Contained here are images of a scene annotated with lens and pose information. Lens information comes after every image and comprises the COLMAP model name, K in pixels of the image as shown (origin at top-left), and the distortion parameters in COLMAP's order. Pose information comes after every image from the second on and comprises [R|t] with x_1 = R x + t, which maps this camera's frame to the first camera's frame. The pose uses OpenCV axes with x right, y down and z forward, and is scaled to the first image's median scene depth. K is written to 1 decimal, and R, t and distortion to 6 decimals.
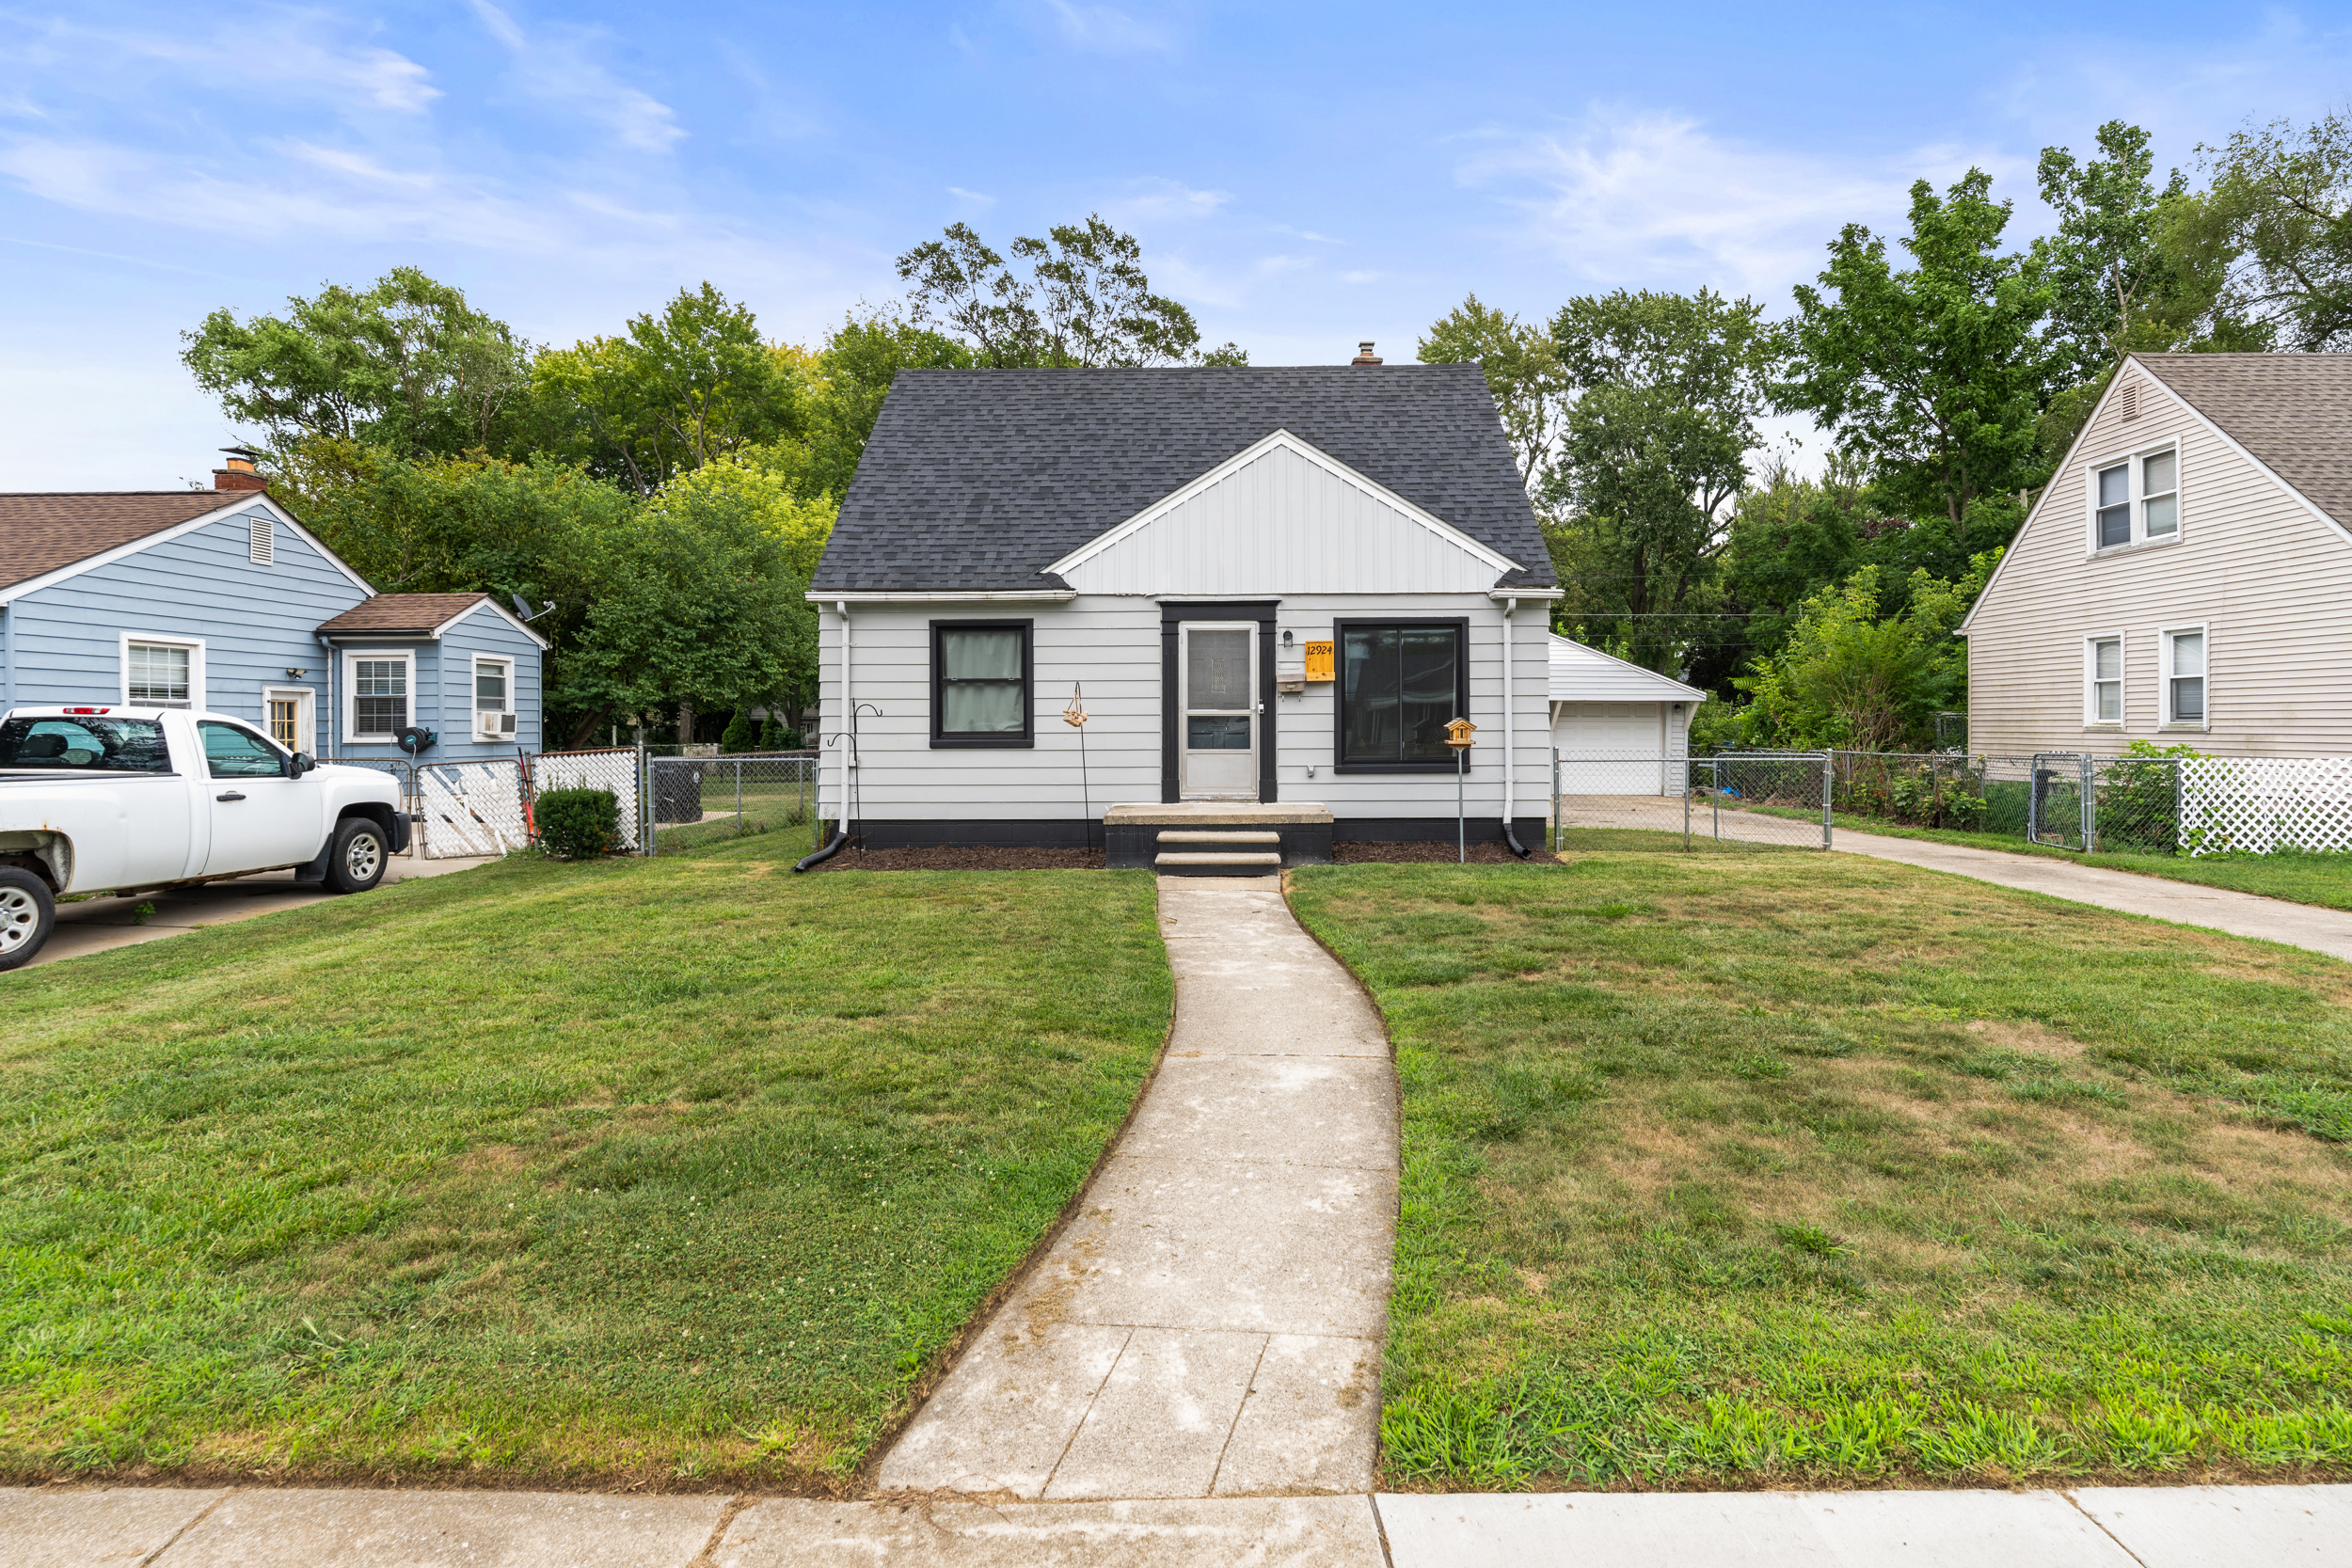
lens RADIAL K [[1164.3, 0, 1195.4], [0, 1164.3, 719.8], [0, 0, 1]] dist [0.000052, 0.000350]
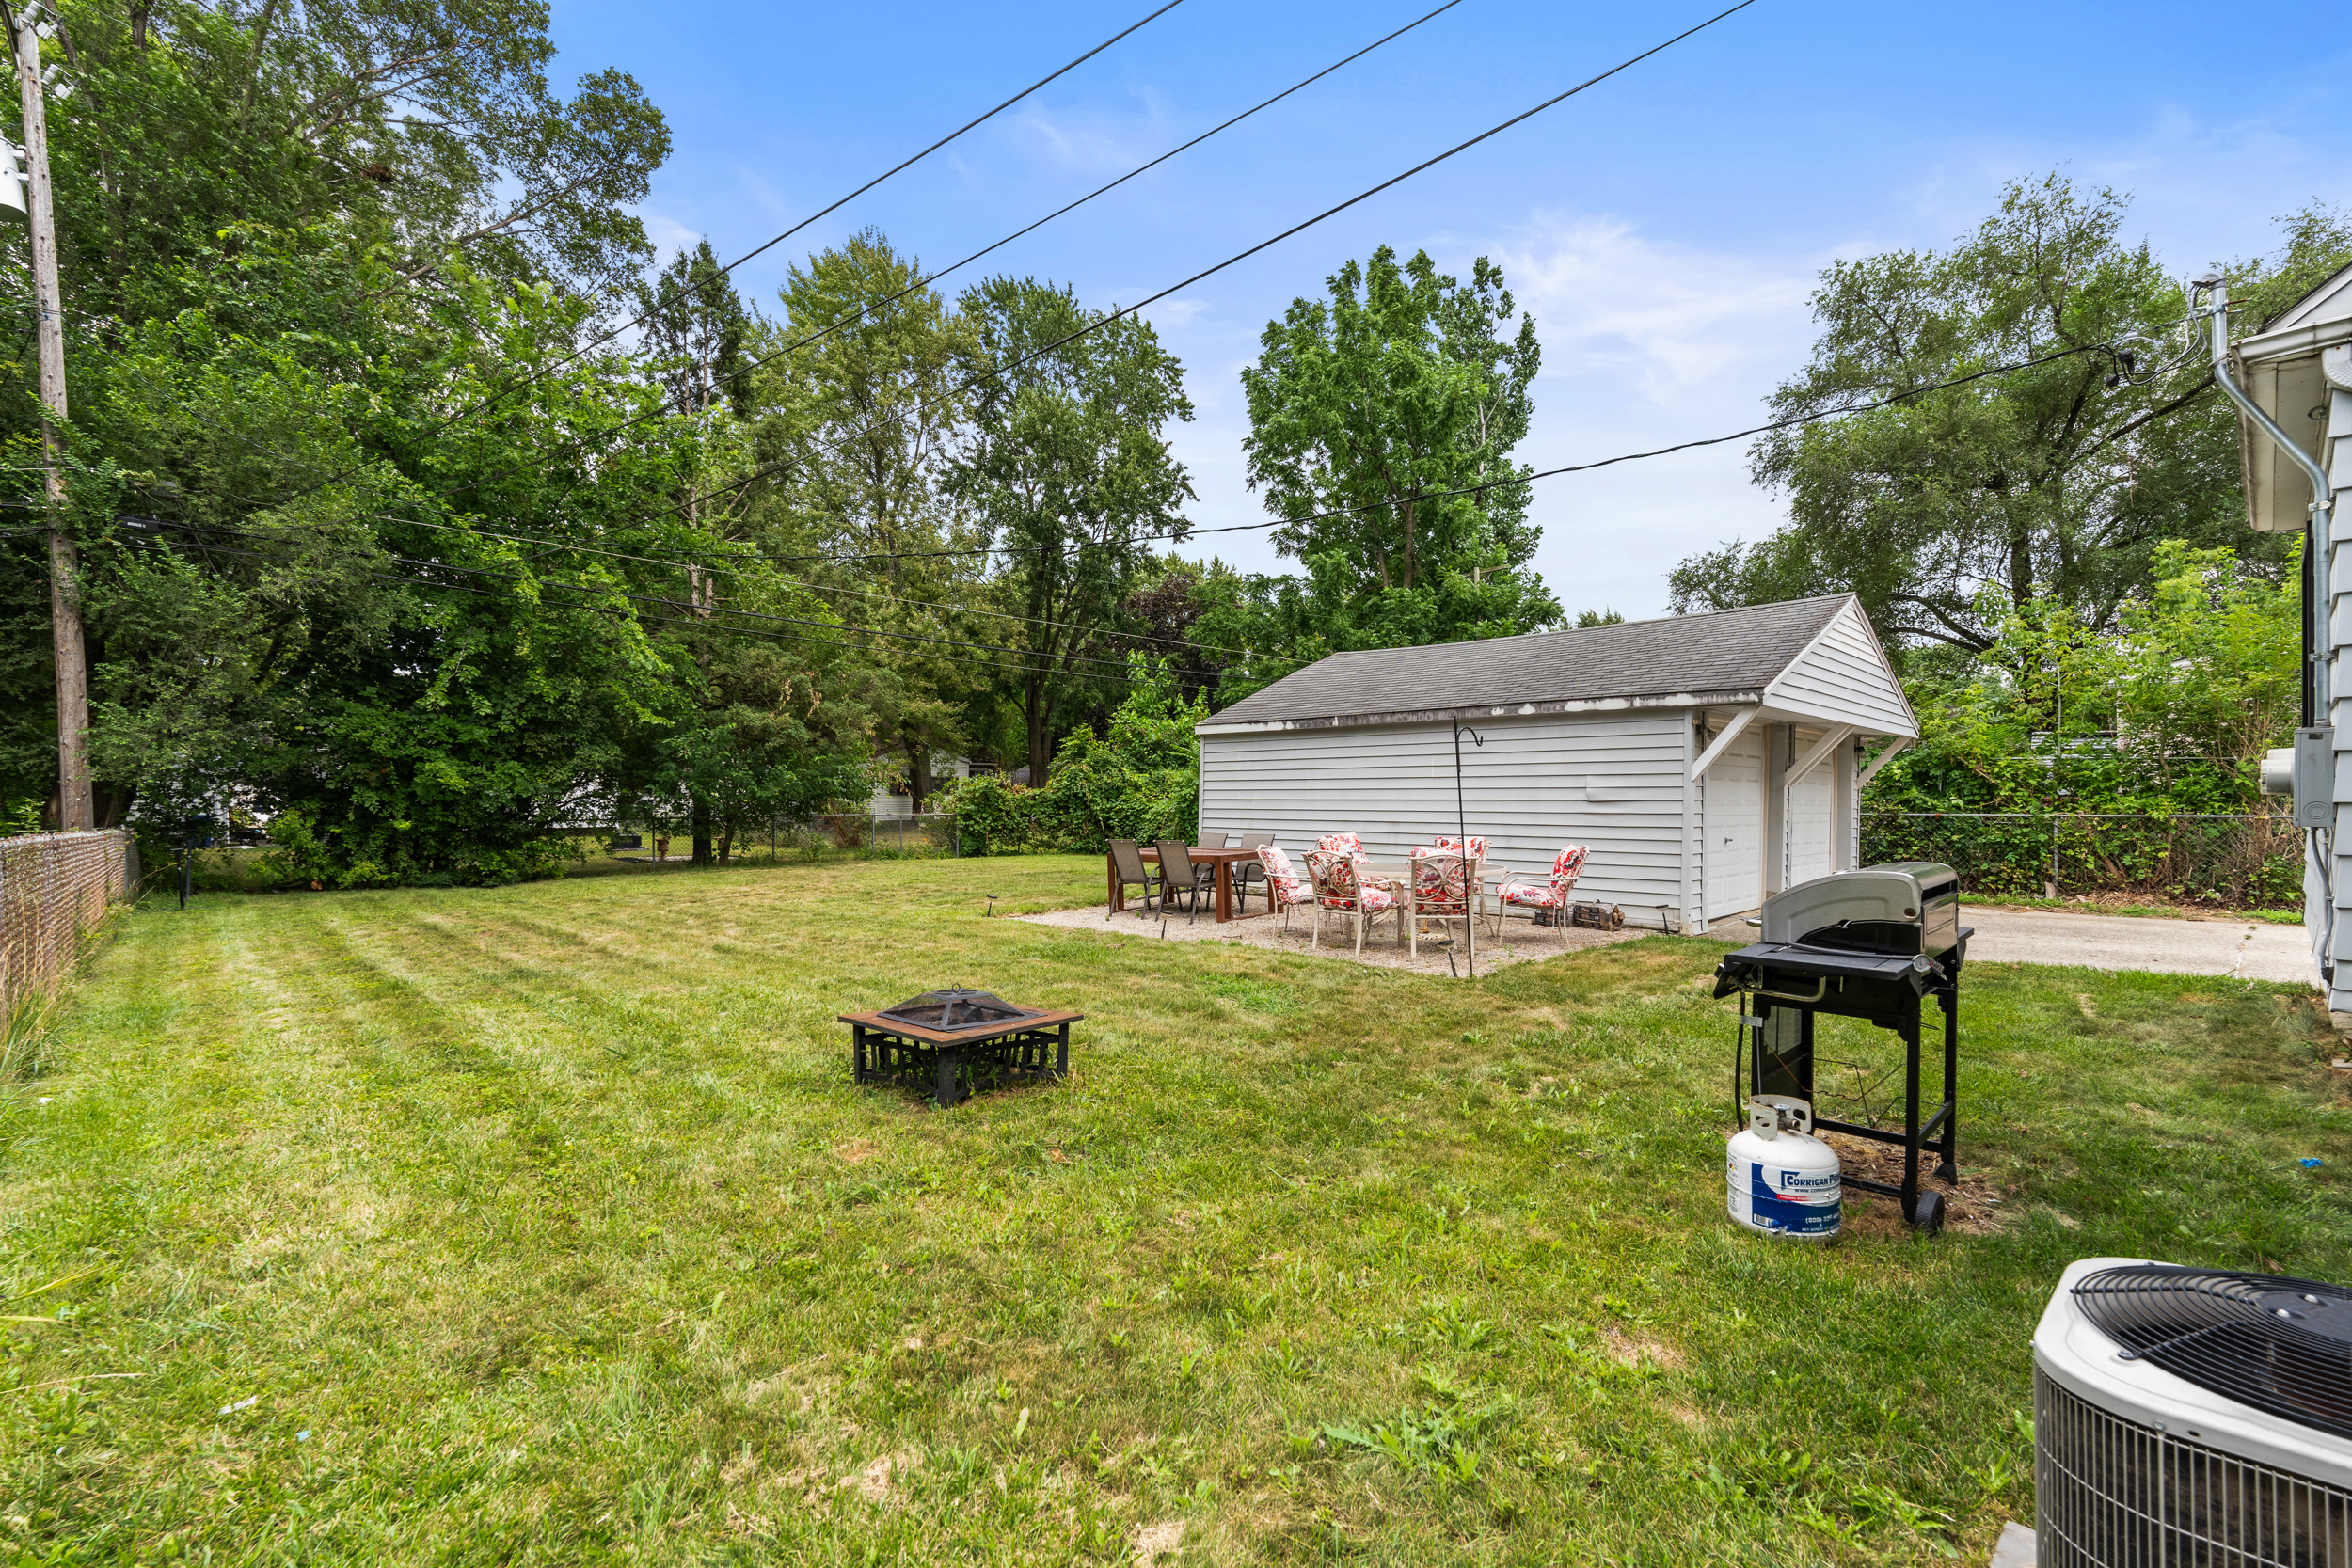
lens RADIAL K [[1067.7, 0, 1192.5], [0, 1067.7, 796.8], [0, 0, 1]] dist [-0.004081, 0.000534]
pose [[0.706821, 0.002359, 0.707388, -0.444379], [-0.005811, 0.999980, 0.002472, 0.020045], [-0.707368, -0.005858, 0.706821, 1.520663]]
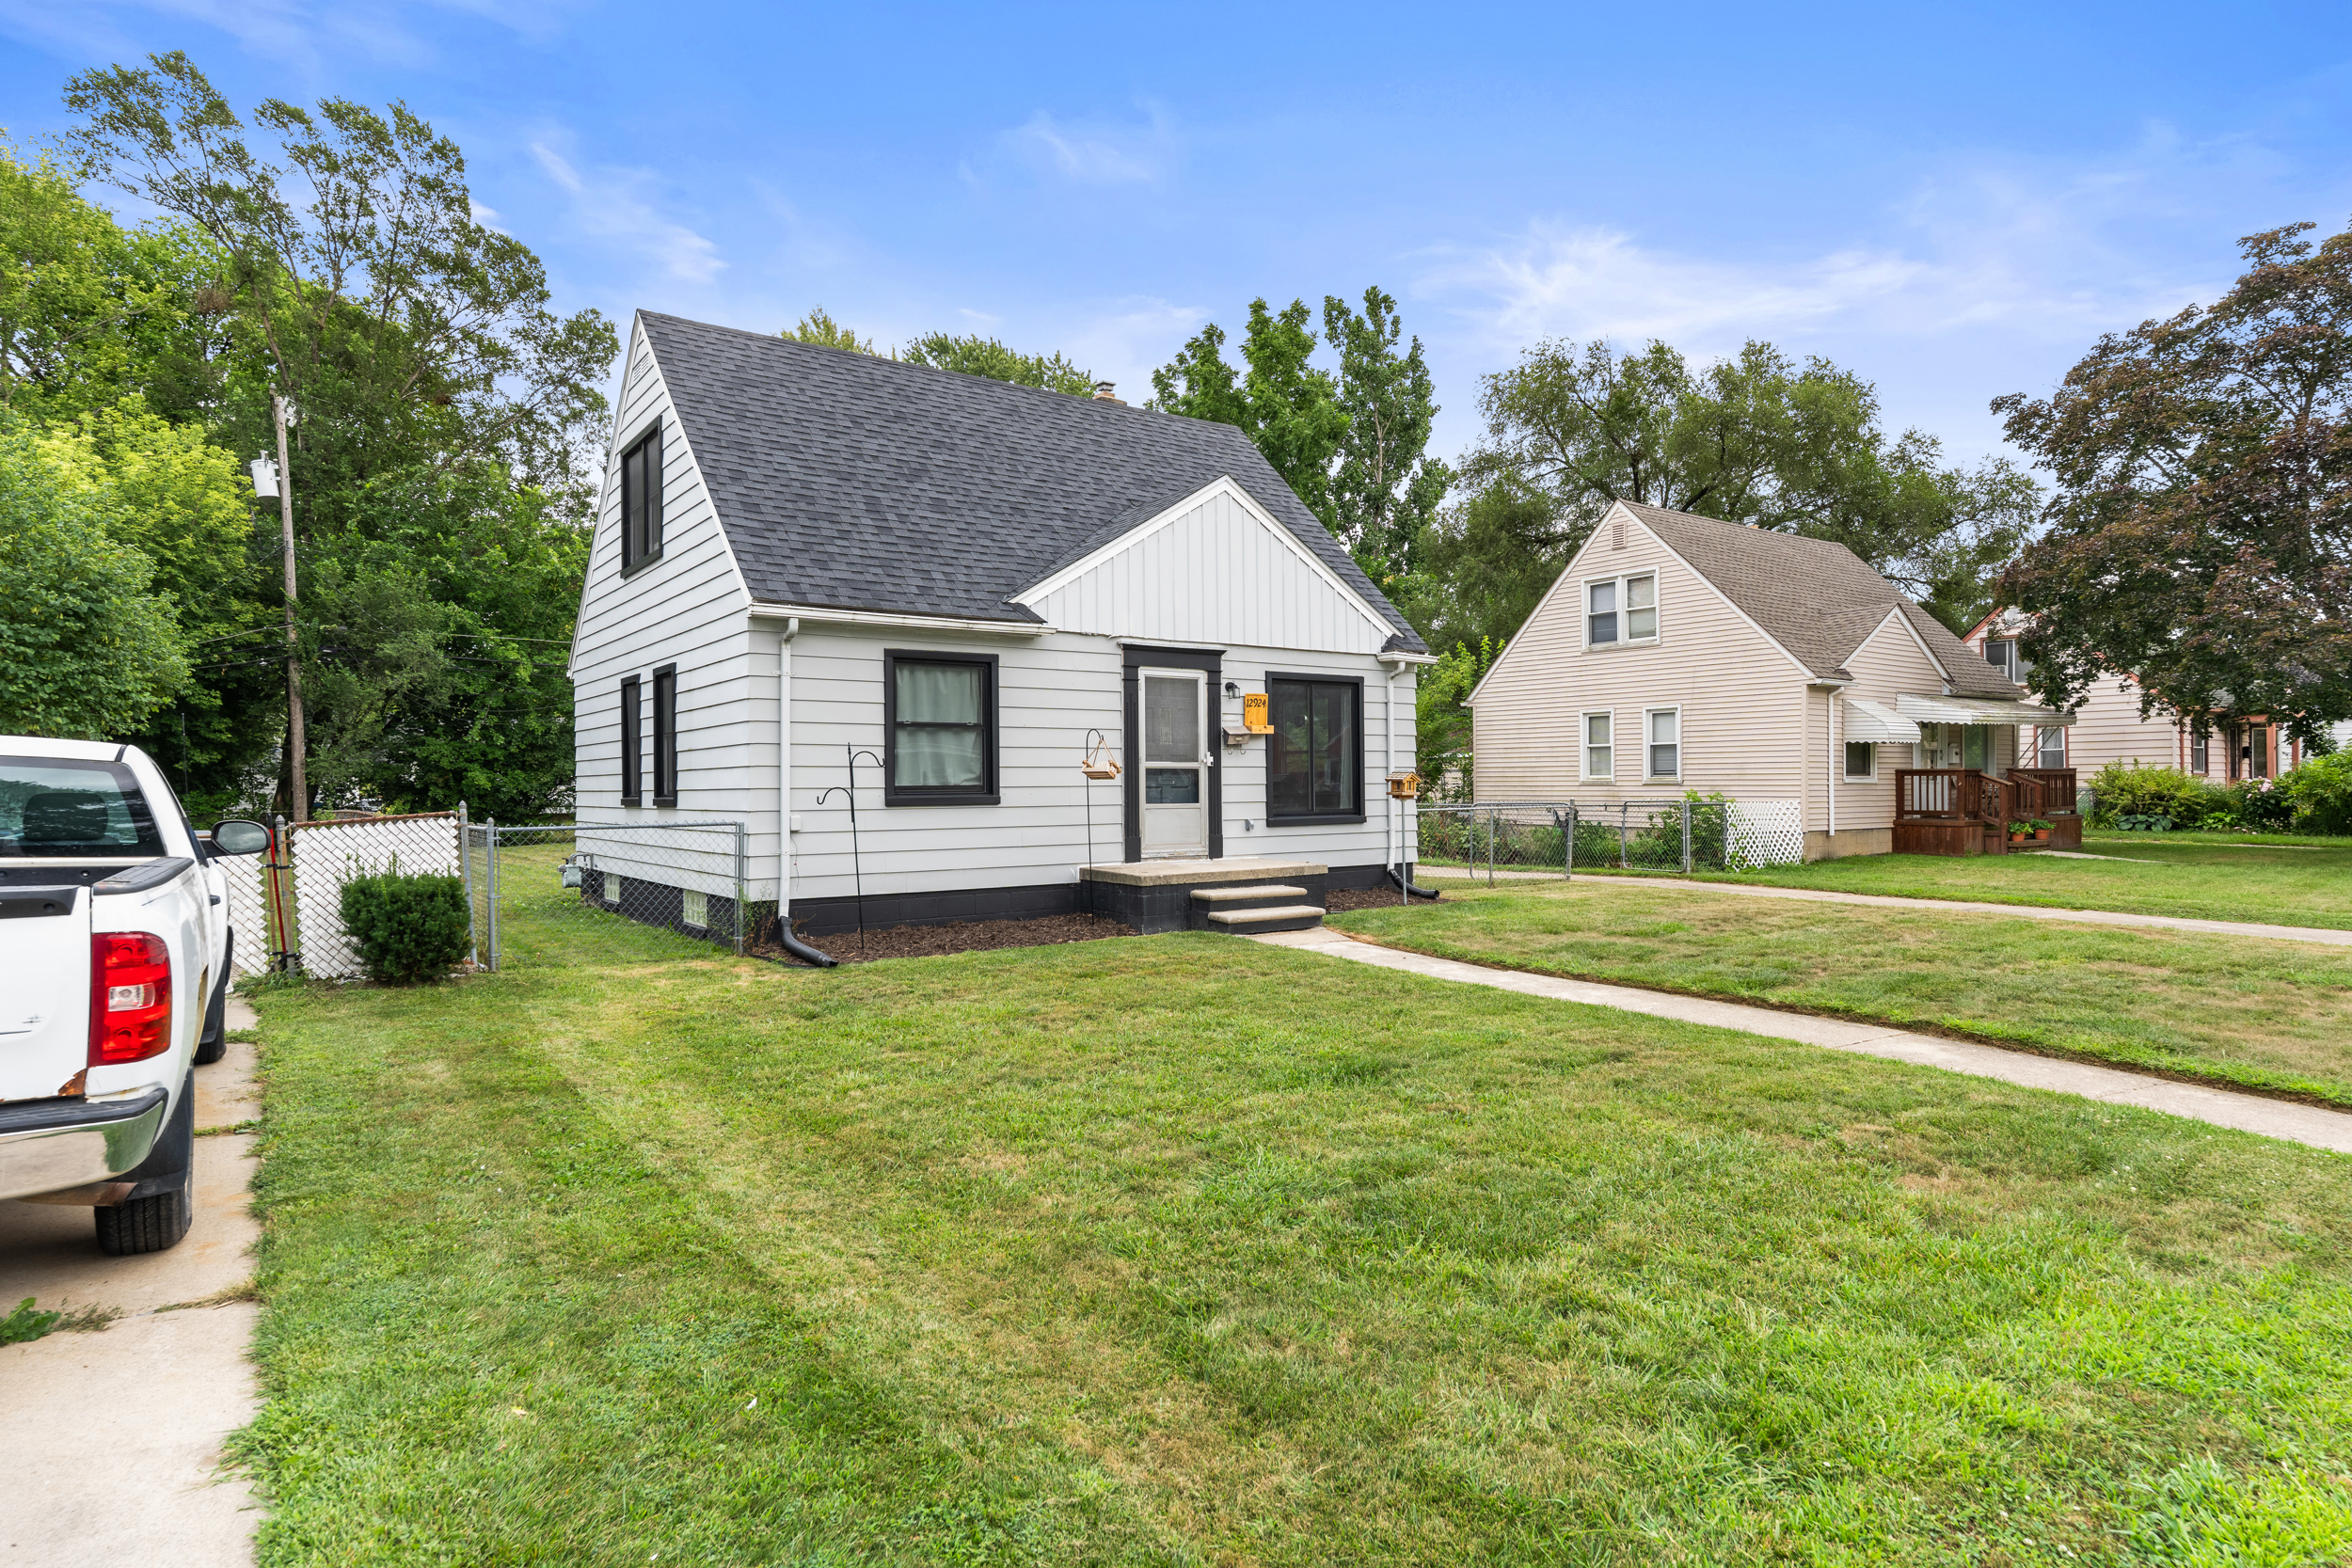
lens RADIAL K [[1290.3, 0, 1164.7], [0, 1290.3, 778.2], [0, 0, 1]] dist [-0.003274, -0.001777]
pose [[0.803765, 0.000507, 0.594946, -0.609567], [0.000721, 0.999998, -0.001826, 0.006542], [-0.594946, 0.001897, 0.803764, 0.158970]]
